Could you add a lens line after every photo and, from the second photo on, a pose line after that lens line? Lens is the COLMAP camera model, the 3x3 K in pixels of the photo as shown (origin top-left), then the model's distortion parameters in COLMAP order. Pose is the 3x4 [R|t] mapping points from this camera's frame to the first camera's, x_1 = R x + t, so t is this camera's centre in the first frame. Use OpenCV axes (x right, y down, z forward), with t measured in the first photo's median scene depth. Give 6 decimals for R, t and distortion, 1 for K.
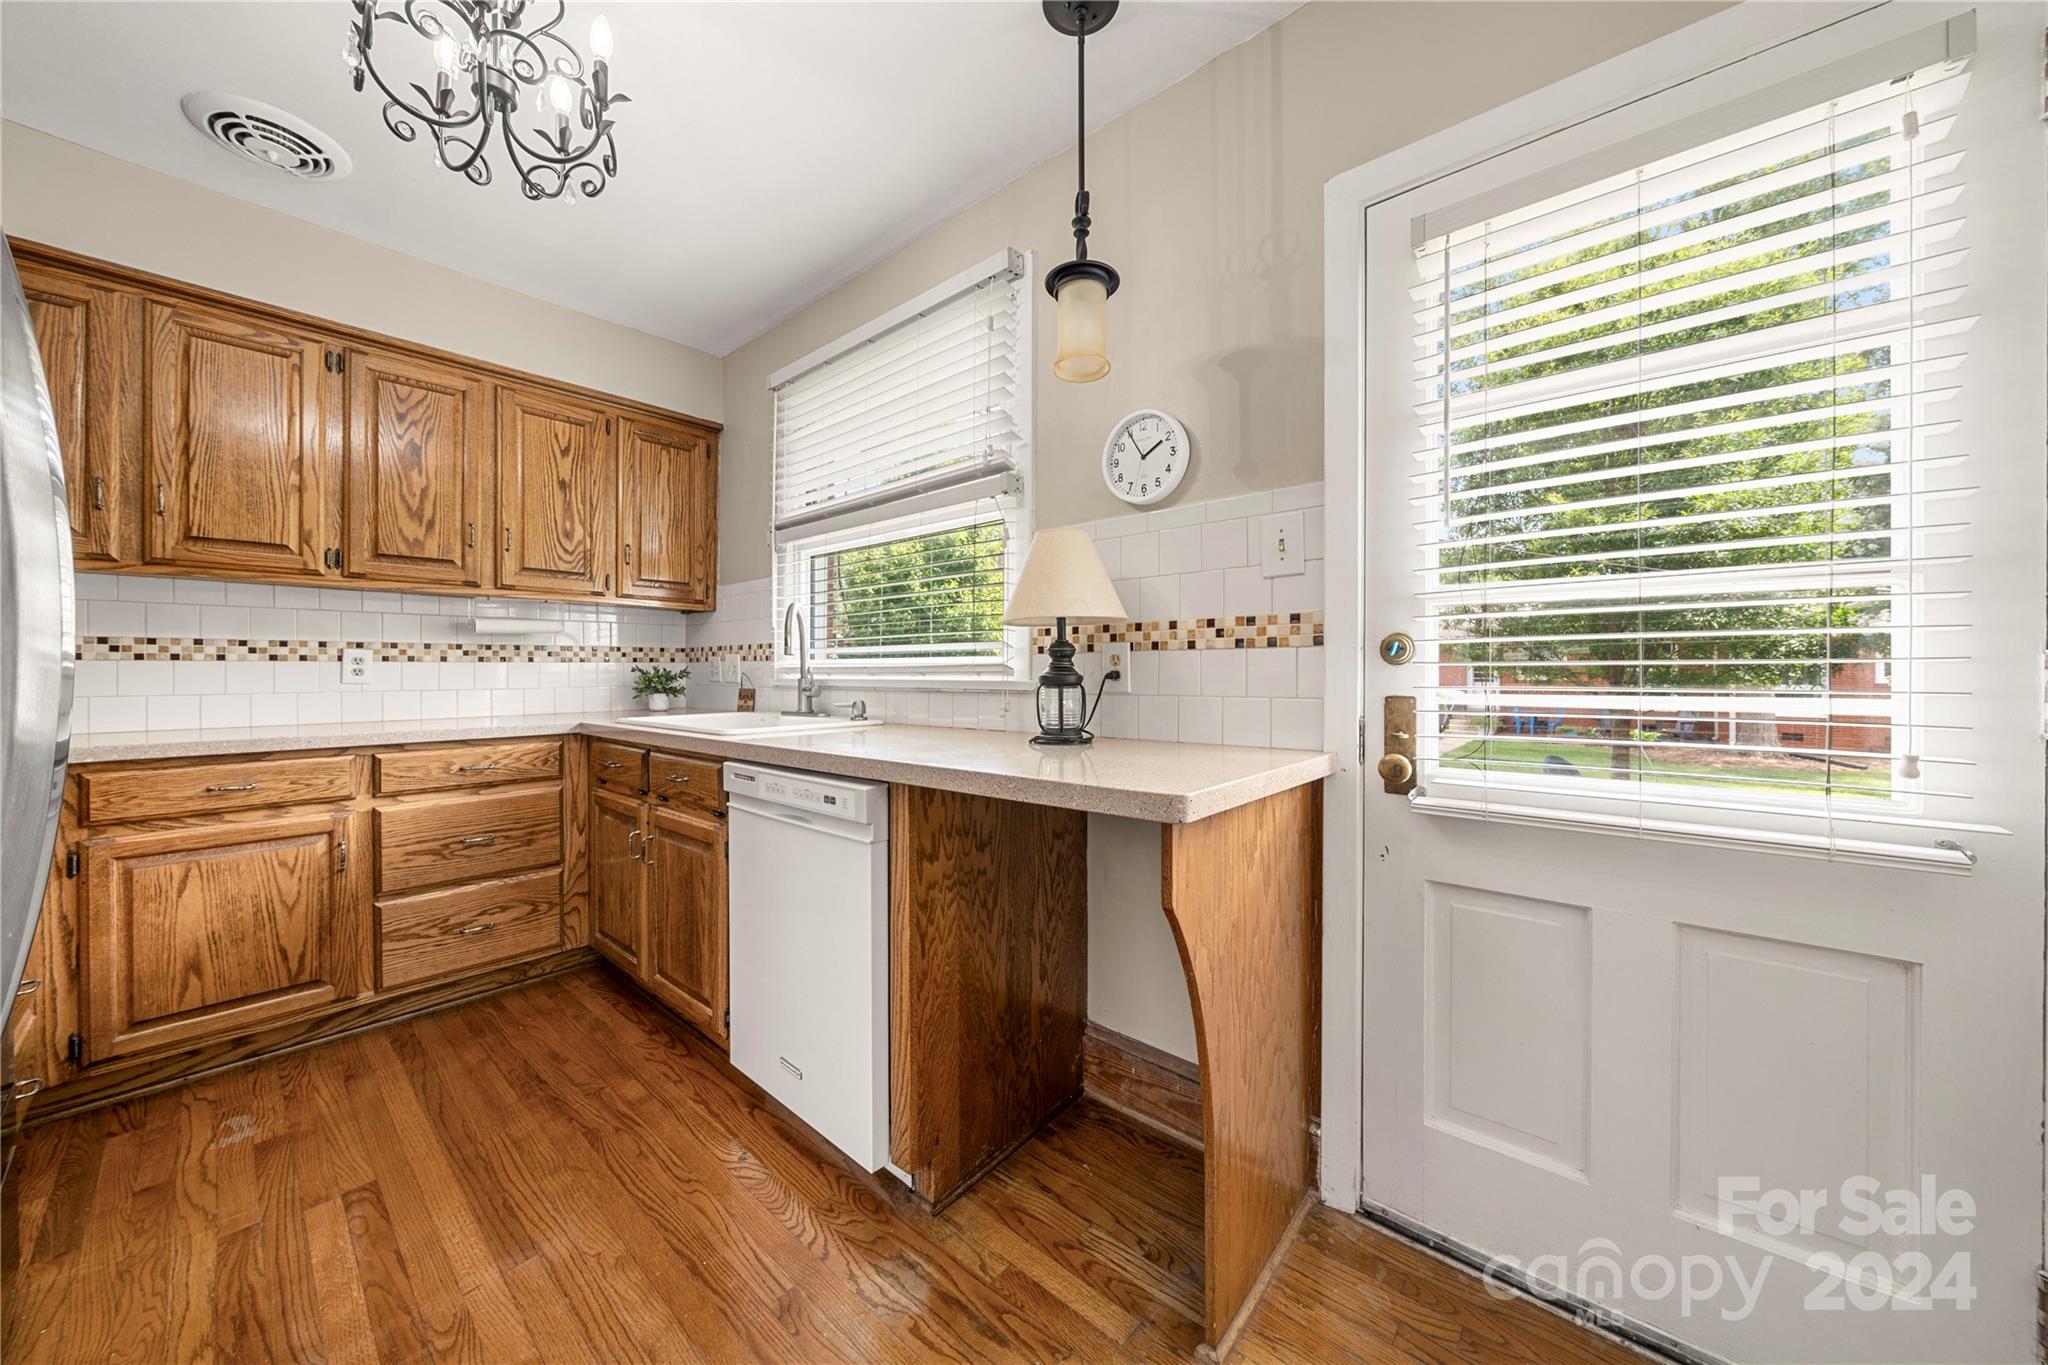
lens RADIAL K [[702.5, 0, 1020.0], [0, 702.5, 672.6], [0, 0, 1]] dist [-0.005034, -0.000391]
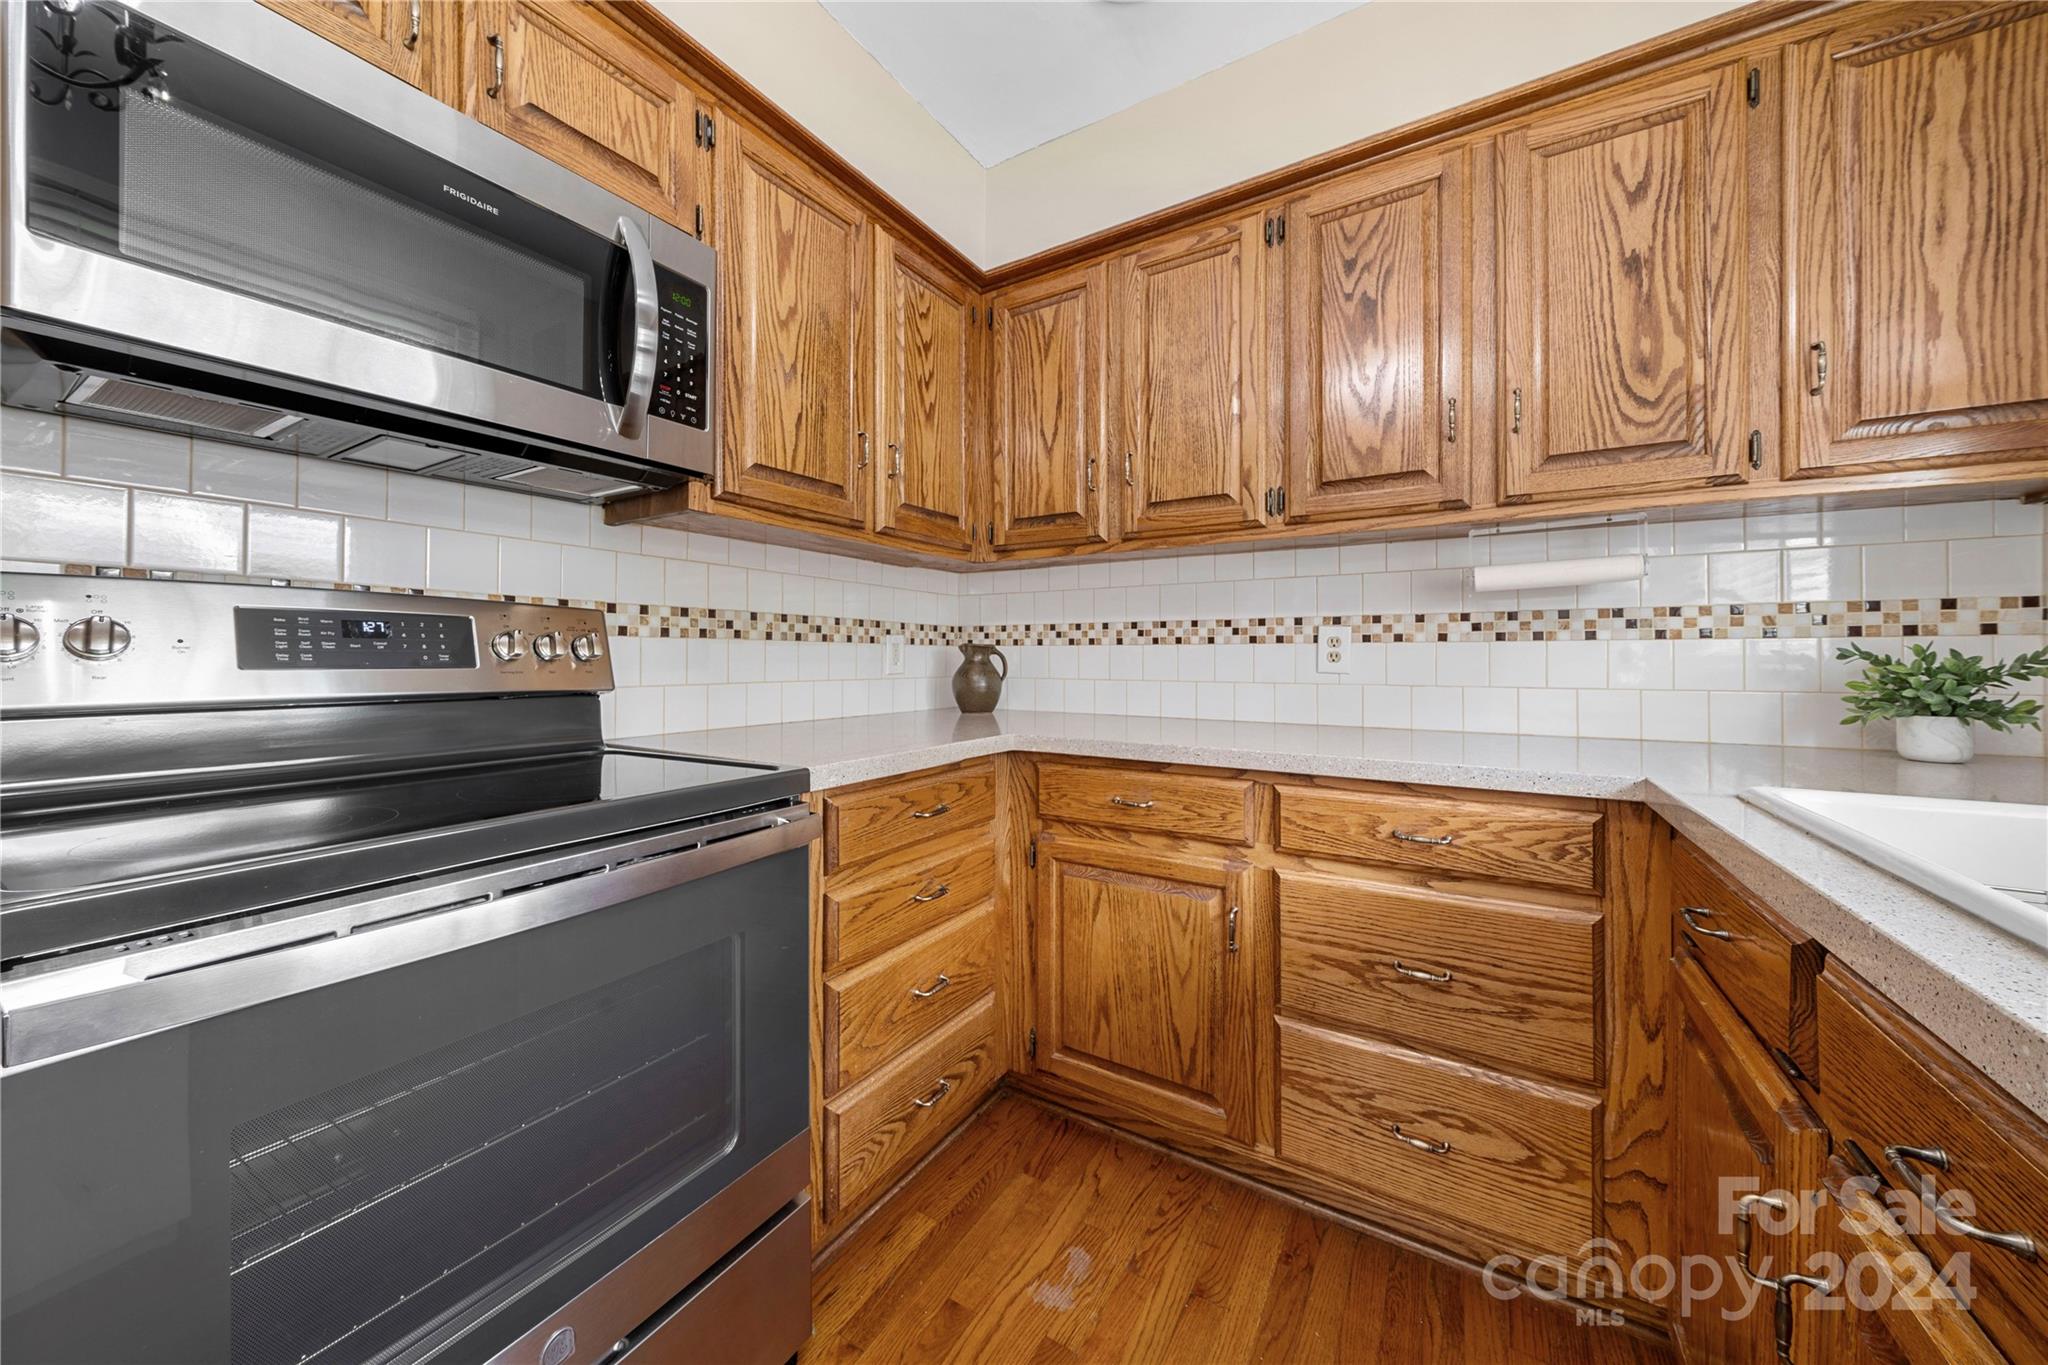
lens RADIAL K [[709.7, 0, 1017.6], [0, 709.7, 653.7], [0, 0, 1]] dist [-0.001287, -0.001349]
pose [[0.152246, -0.002186, -0.988340, -0.303819], [-0.005112, 0.999982, -0.002999, -0.000810], [0.988329, 0.005509, 0.152232, 0.646801]]
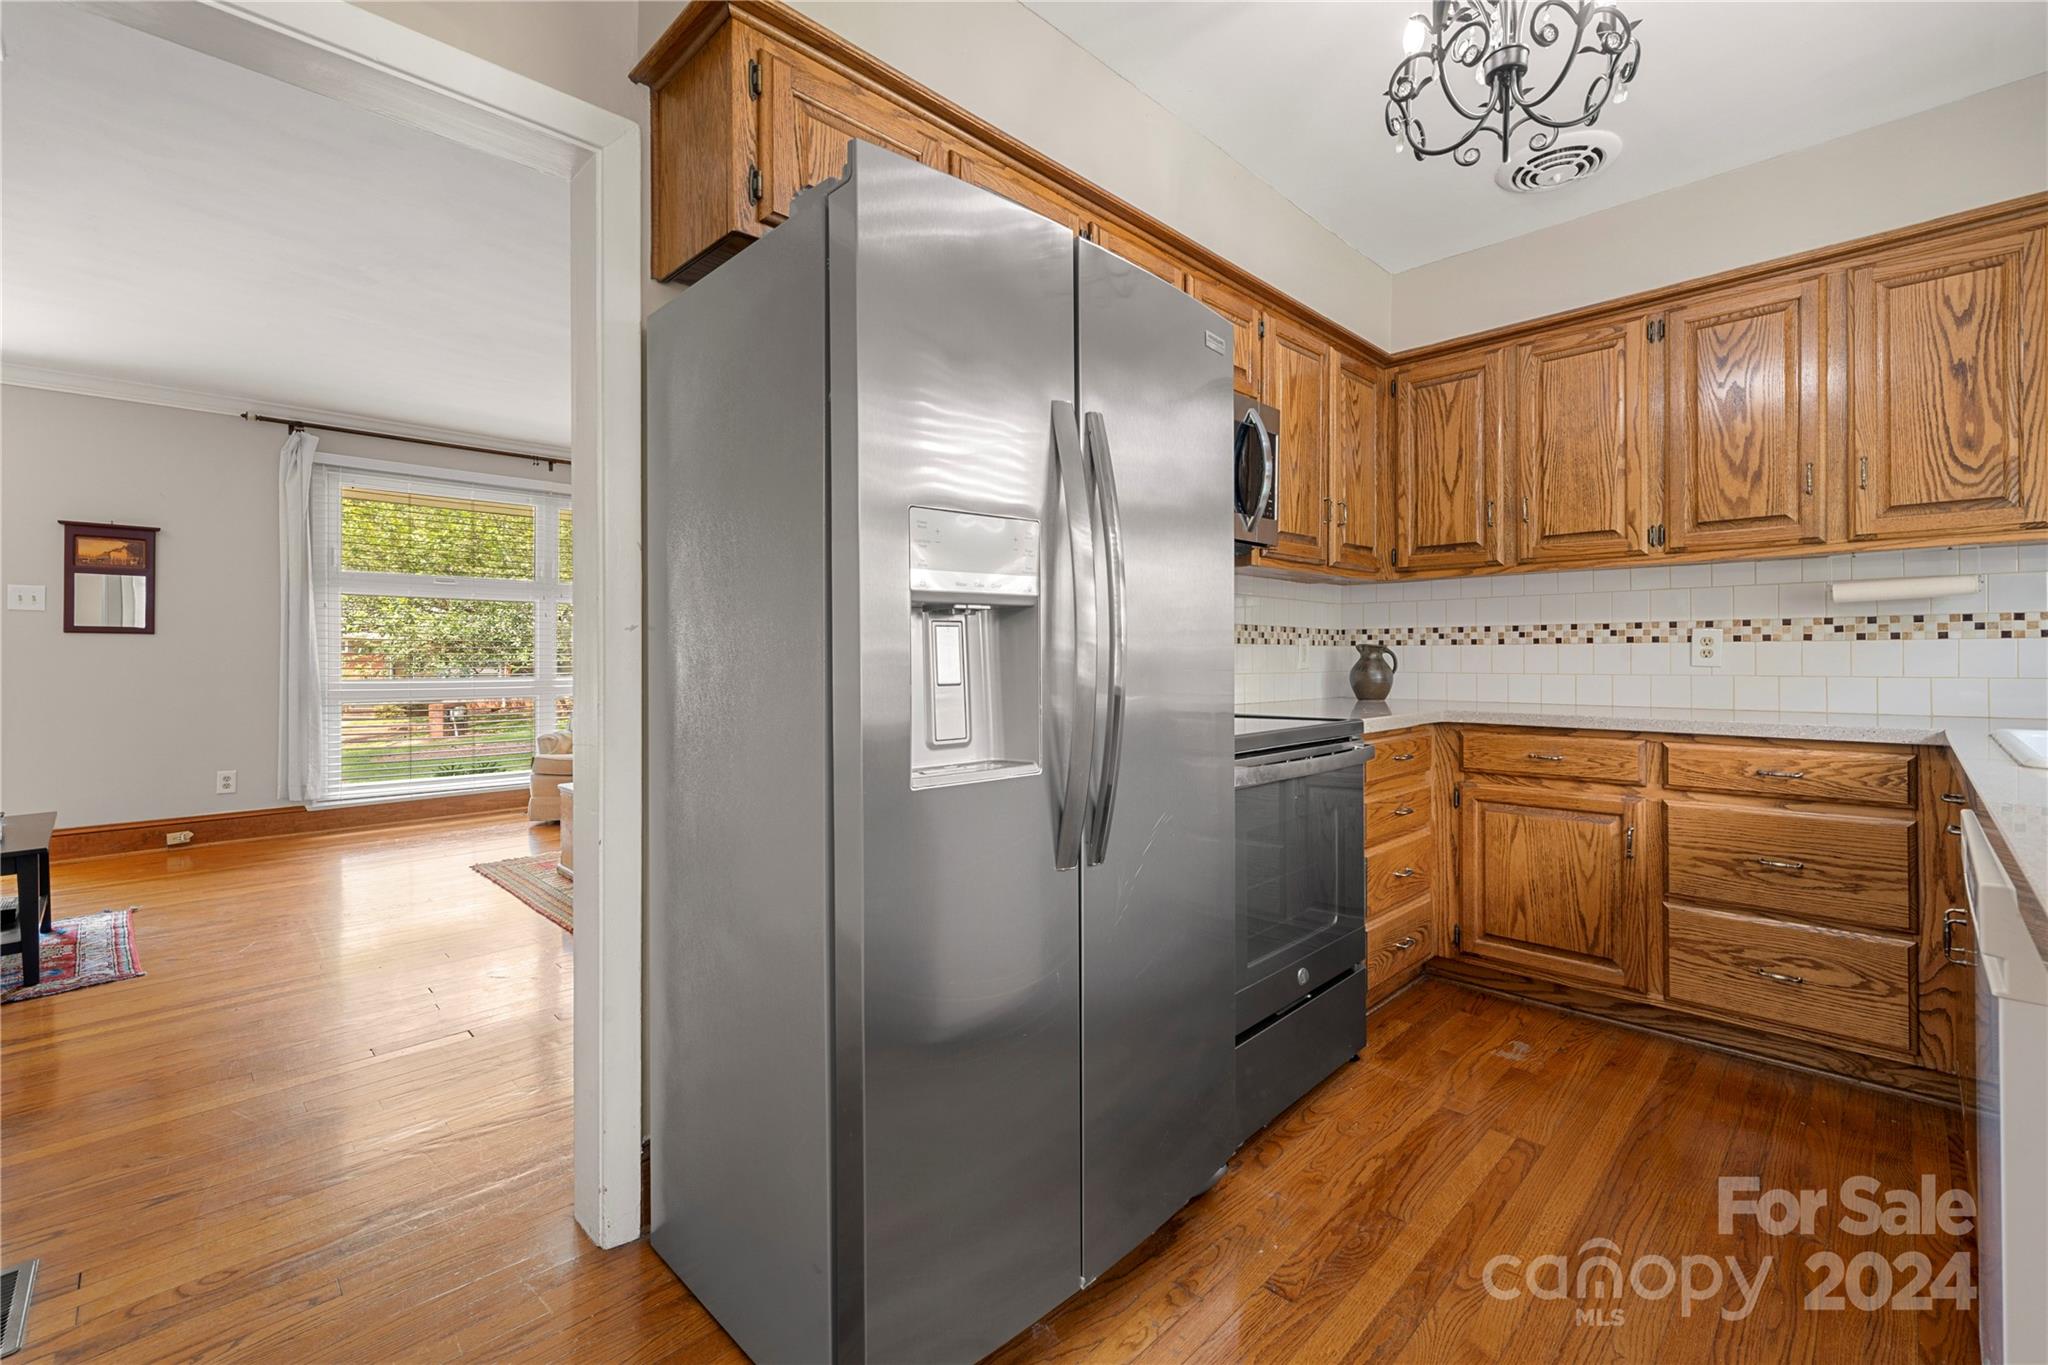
lens RADIAL K [[879.5, 0, 1016.8], [0, 879.5, 656.9], [0, 0, 1]] dist [-0.000980, 0.000579]
pose [[-0.078406, 0.003707, -0.996915, 0.303598], [0.000646, 0.999993, 0.003668, -0.001738], [0.996921, -0.000356, -0.078408, 0.226349]]
